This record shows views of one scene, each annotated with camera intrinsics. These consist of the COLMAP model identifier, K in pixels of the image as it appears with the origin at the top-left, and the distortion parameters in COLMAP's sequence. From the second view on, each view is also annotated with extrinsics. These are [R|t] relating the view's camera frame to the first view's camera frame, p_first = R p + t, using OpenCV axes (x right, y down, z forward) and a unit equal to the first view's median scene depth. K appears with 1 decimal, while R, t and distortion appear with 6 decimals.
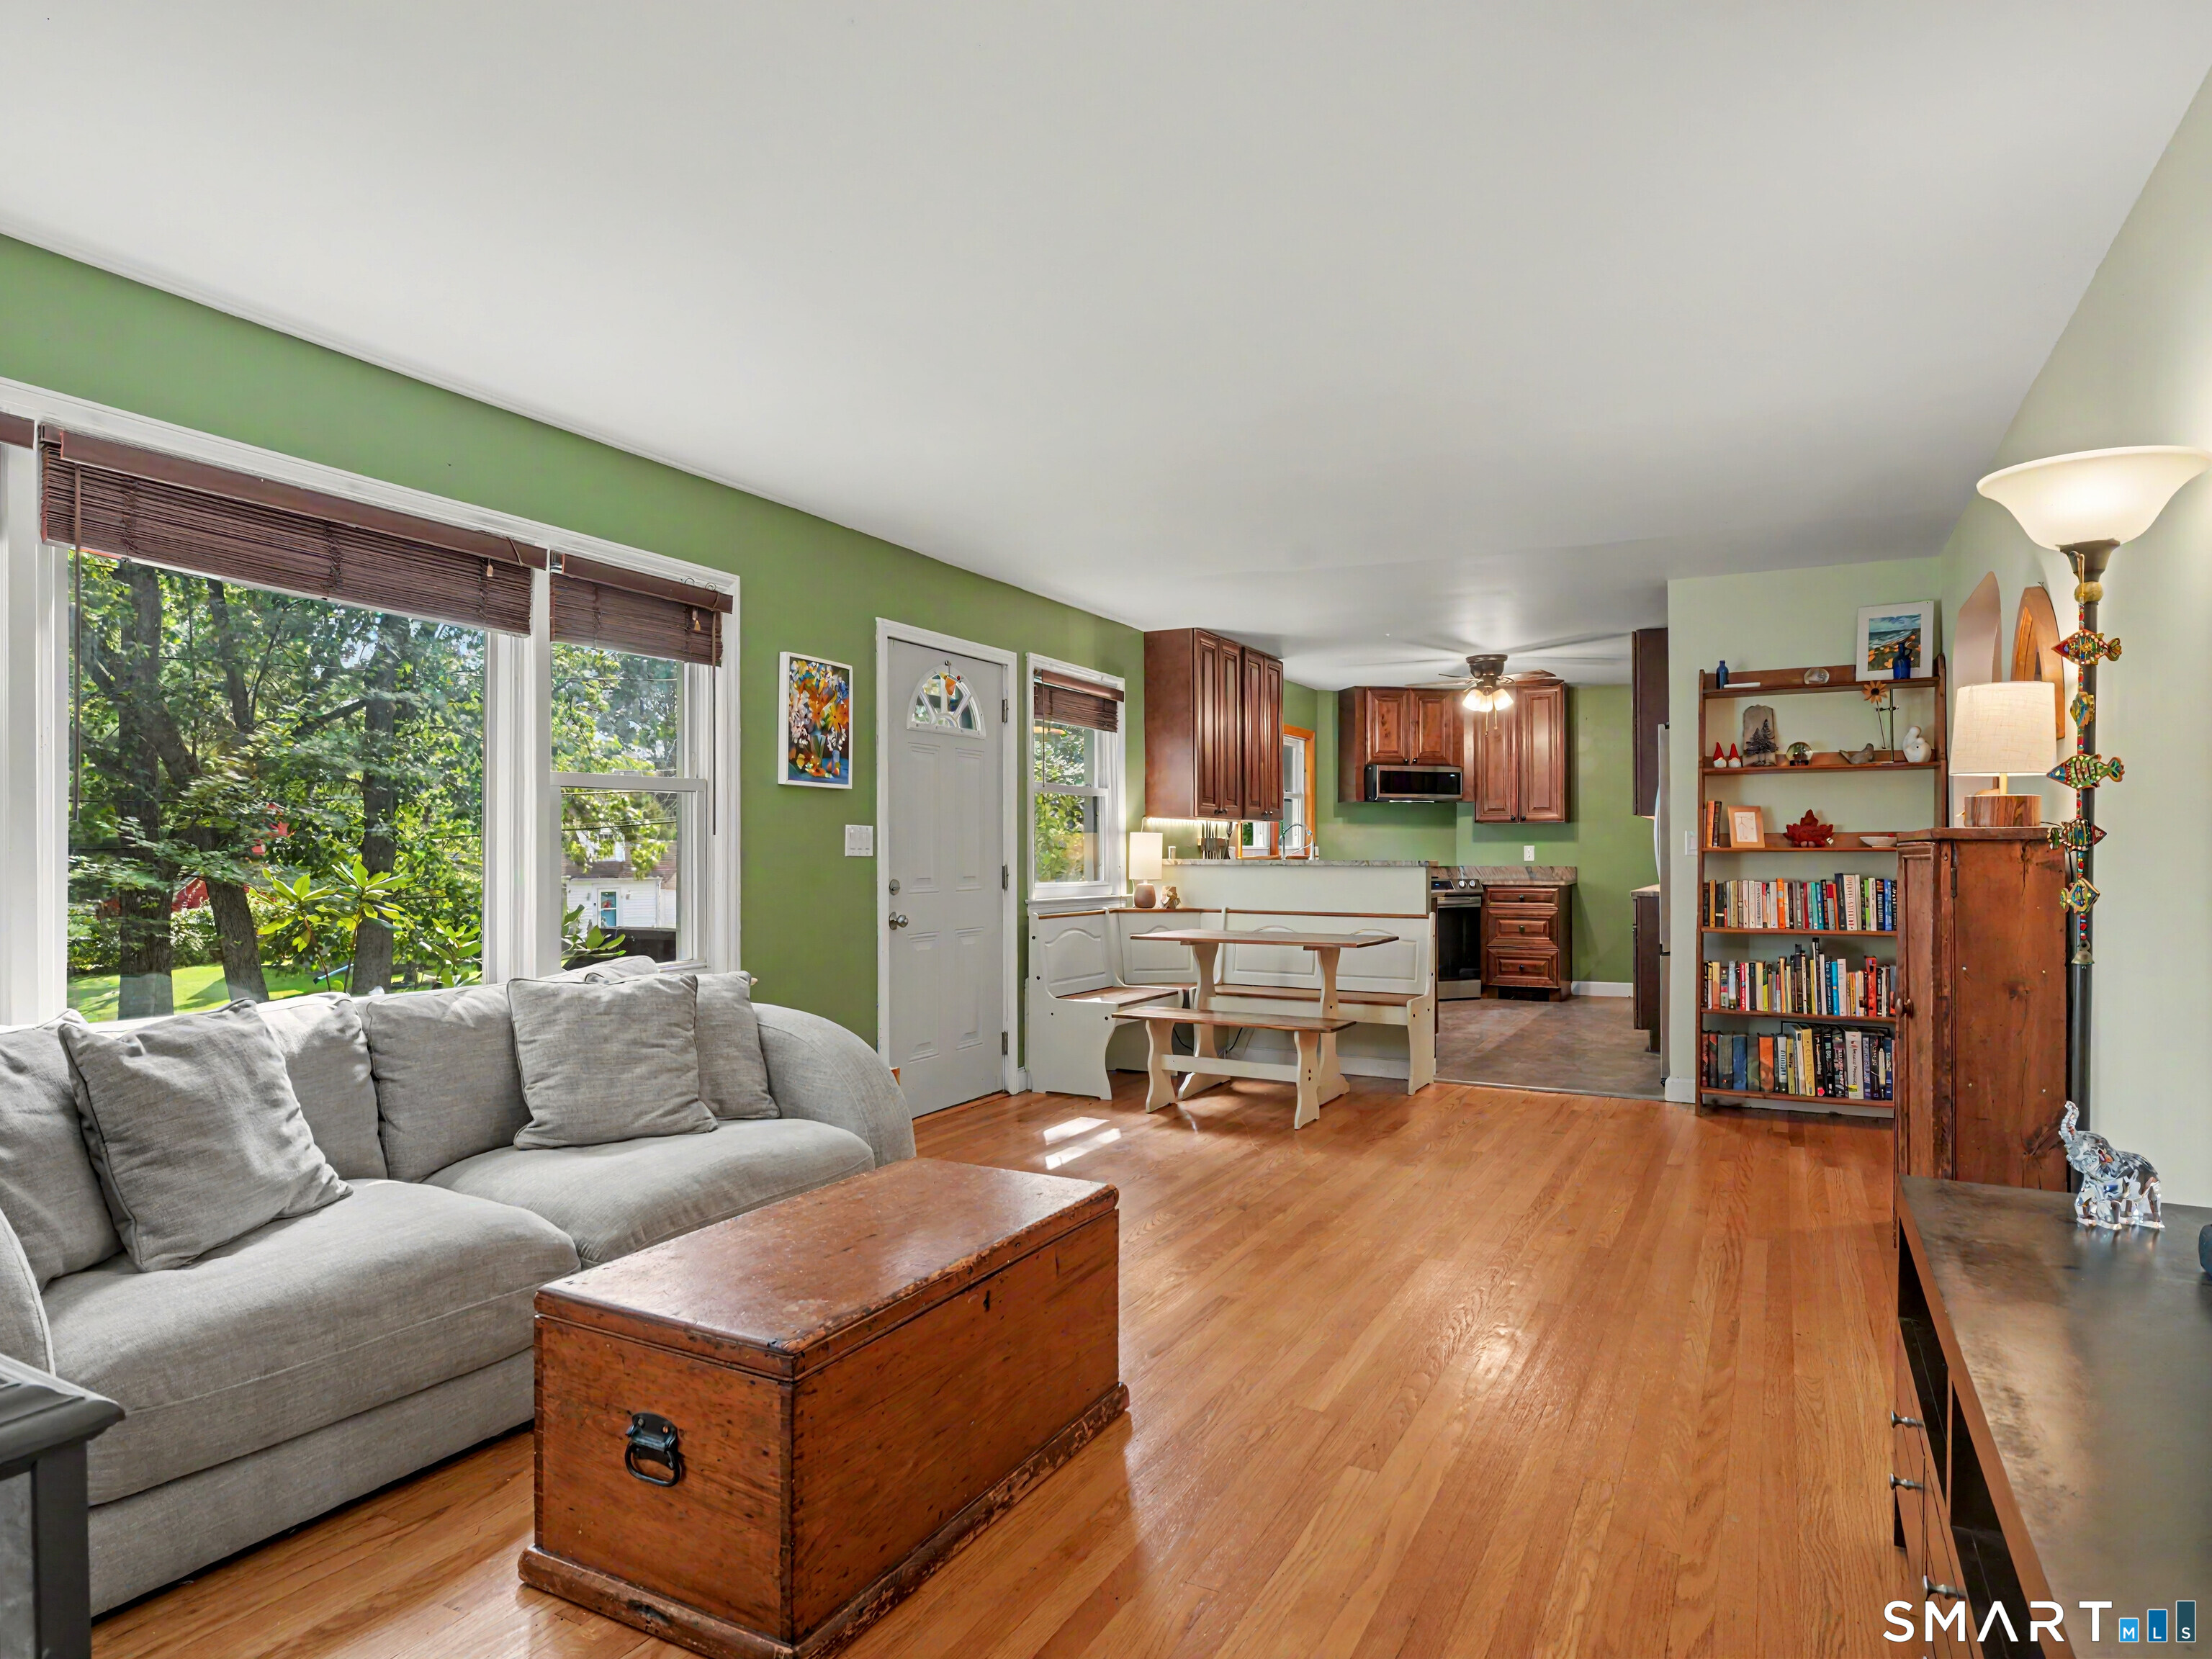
lens RADIAL K [[1290.1, 0, 1104.9], [0, 1290.1, 849.5], [0, 0, 1]] dist [0.014255, 0.000316]
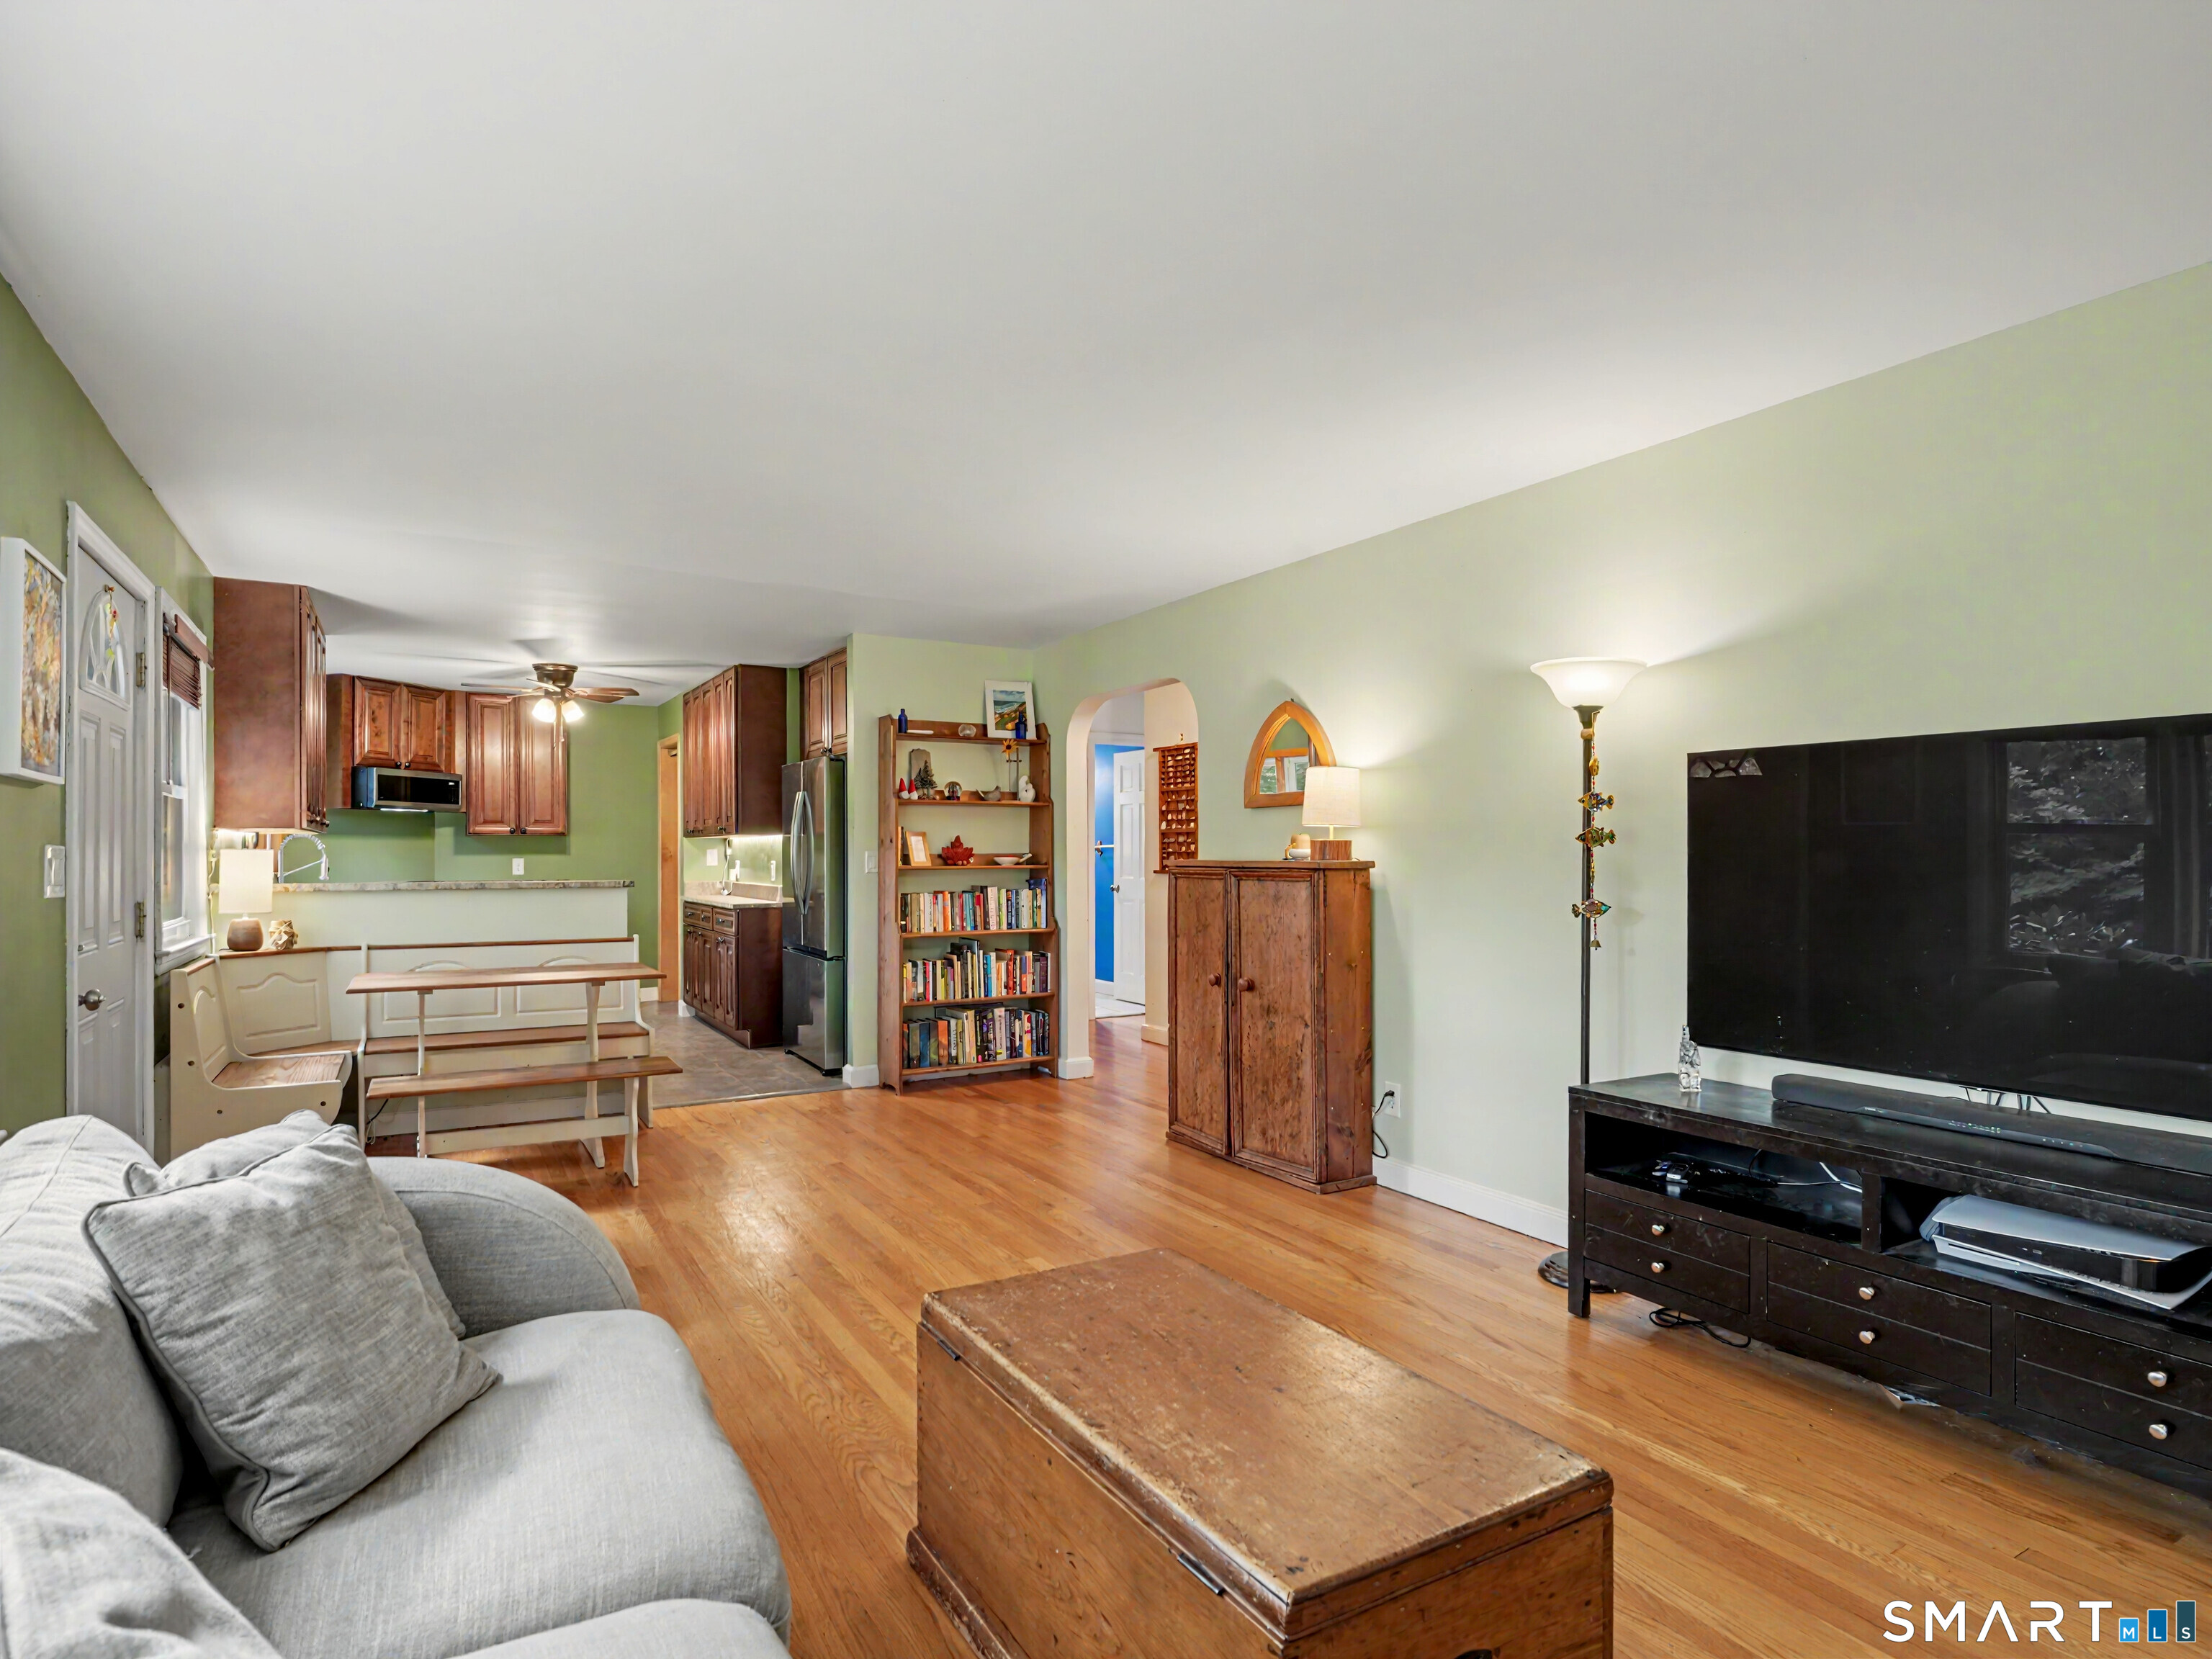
lens RADIAL K [[1189.5, 0, 1103.0], [0, 1189.5, 849.6], [0, 0, 1]] dist [-0.001843, -0.001752]
pose [[0.526128, 0.001893, 0.850403, -0.284165], [-0.000735, 0.999998, -0.001771, -0.011993], [-0.850405, 0.000307, 0.526128, 0.214639]]
